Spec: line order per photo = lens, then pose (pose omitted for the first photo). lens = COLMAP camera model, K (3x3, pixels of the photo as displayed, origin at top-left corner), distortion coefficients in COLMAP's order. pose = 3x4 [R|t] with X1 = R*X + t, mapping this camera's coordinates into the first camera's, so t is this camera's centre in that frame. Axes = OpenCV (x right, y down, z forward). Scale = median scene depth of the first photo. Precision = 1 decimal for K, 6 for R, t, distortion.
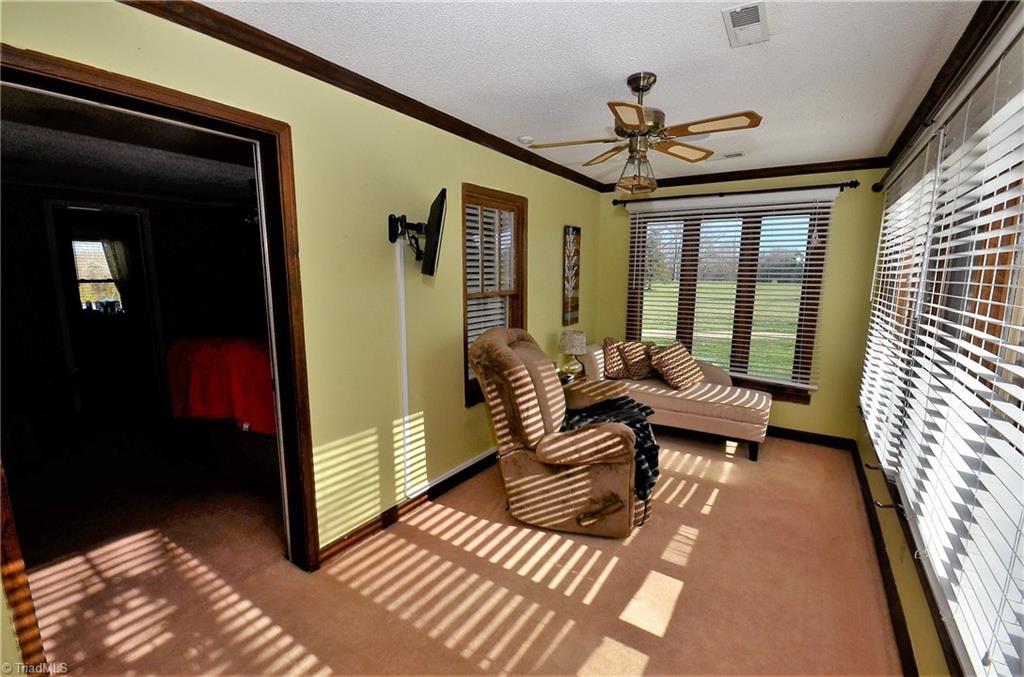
lens RADIAL K [[450.2, 0, 512.4], [0, 450.2, 346.2], [0, 0, 1]] dist [0.002414, -0.007088]
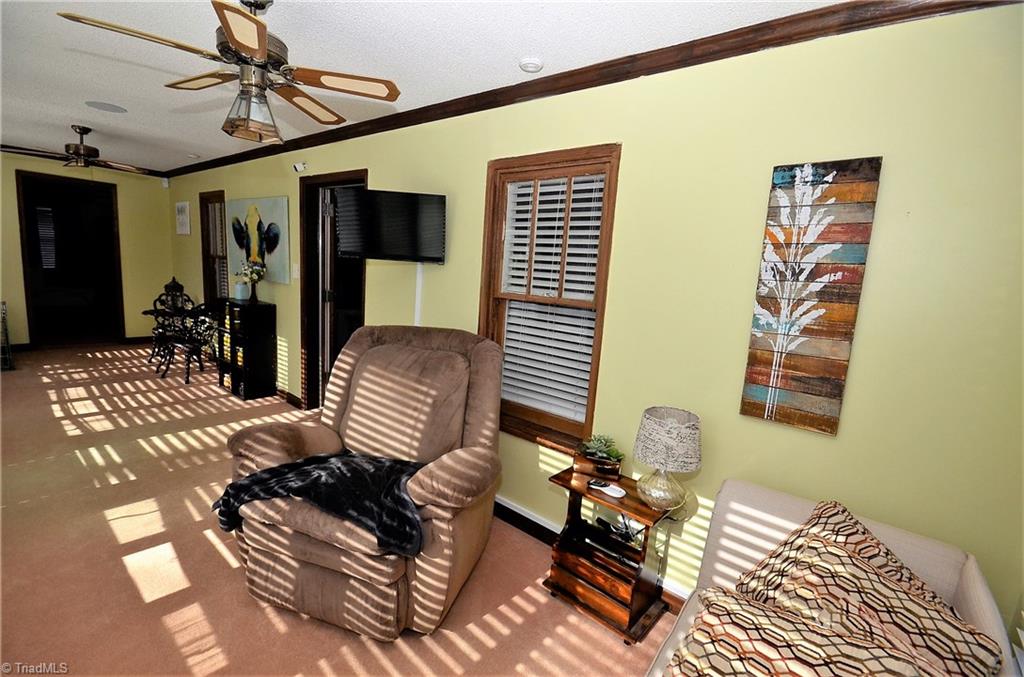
lens RADIAL K [[450.2, 0, 512.4], [0, 450.2, 346.2], [0, 0, 1]] dist [0.002414, -0.007088]
pose [[-0.117381, 0.153837, -0.981099, 0.664532], [-0.235137, 0.955532, 0.177960, -0.159548], [0.964848, 0.251582, -0.075989, 1.013018]]
